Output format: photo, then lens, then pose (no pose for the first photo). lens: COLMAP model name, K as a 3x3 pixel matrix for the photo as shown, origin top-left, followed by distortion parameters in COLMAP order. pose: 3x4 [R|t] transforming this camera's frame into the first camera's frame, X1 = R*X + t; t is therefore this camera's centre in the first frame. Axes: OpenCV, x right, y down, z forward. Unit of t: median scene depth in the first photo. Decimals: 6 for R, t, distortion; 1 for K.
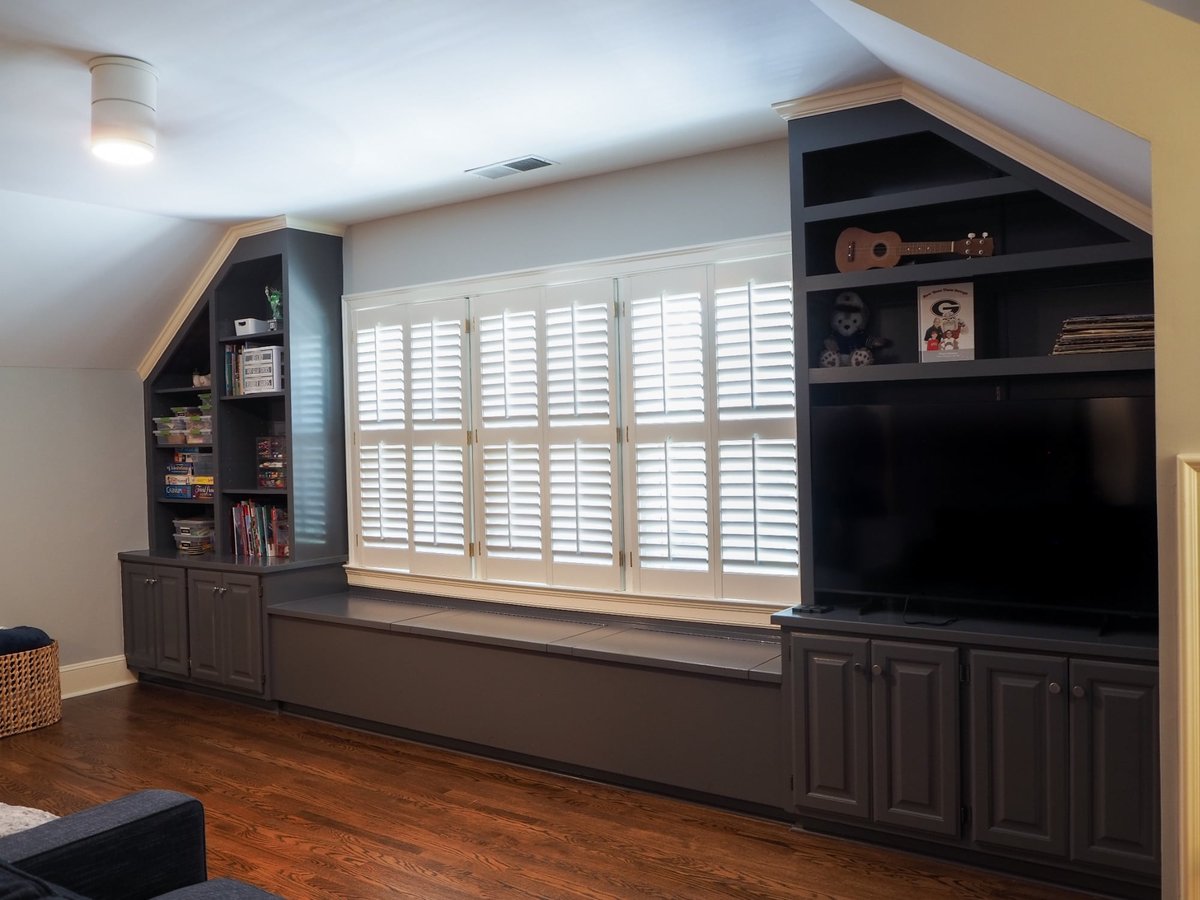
lens RADIAL K [[1003.7, 0, 618.5], [0, 1003.7, 451.9], [0, 0, 1]] dist [-0.059318, 0.008826]
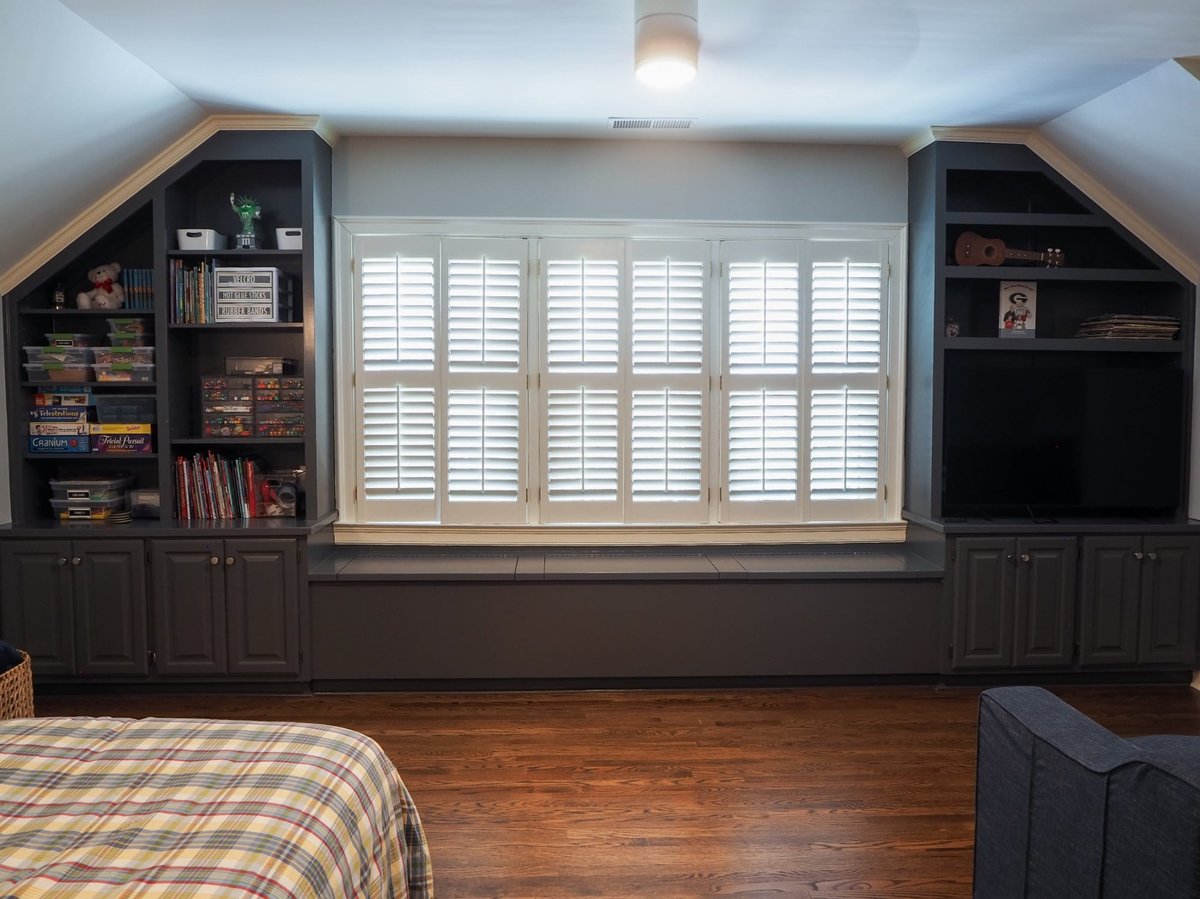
lens RADIAL K [[1003.7, 0, 618.5], [0, 1003.7, 451.4], [0, 0, 1]] dist [-0.059318, 0.008826]
pose [[0.795784, -0.019357, 0.605271, -0.753897], [-0.010658, 0.998886, 0.045959, 0.008605], [-0.605486, -0.043024, 0.794692, 0.177912]]
